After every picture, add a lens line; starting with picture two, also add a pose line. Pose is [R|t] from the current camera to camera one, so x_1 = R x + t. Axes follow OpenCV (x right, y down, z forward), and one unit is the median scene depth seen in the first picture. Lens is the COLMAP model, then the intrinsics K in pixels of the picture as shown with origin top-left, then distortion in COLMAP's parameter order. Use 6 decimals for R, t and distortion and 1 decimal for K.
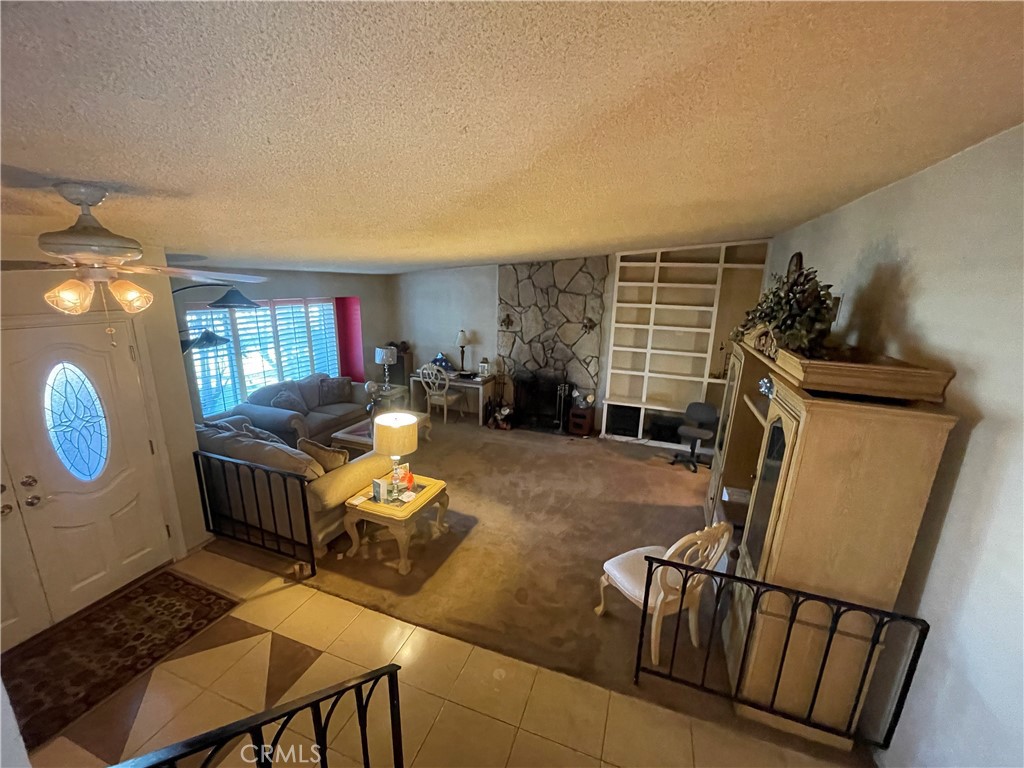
lens RADIAL K [[409.1, 0, 512.0], [0, 409.1, 384.0], [0, 0, 1]] dist [0.001518, 0.000023]
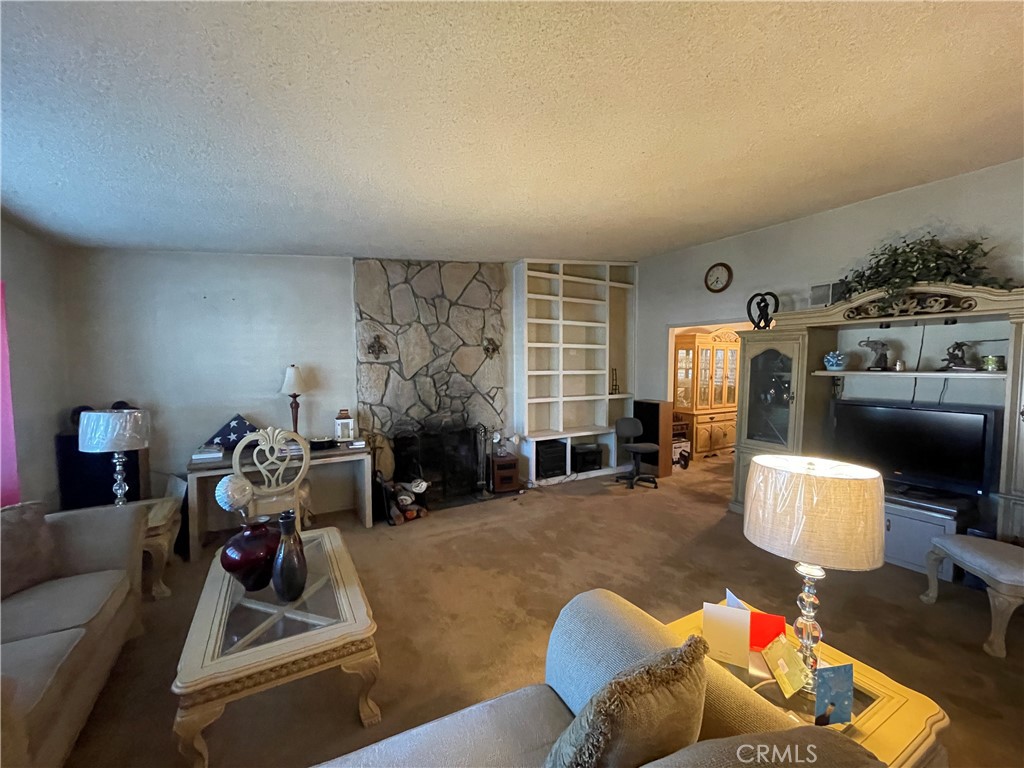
lens RADIAL K [[409.1, 0, 512.0], [0, 409.1, 384.0], [0, 0, 1]] dist [0.001518, 0.000023]
pose [[0.647158, -0.070938, 0.759048, -0.376634], [0.196759, 0.977470, -0.076405, -0.008965], [-0.736527, 0.198796, 0.646535, 0.475612]]
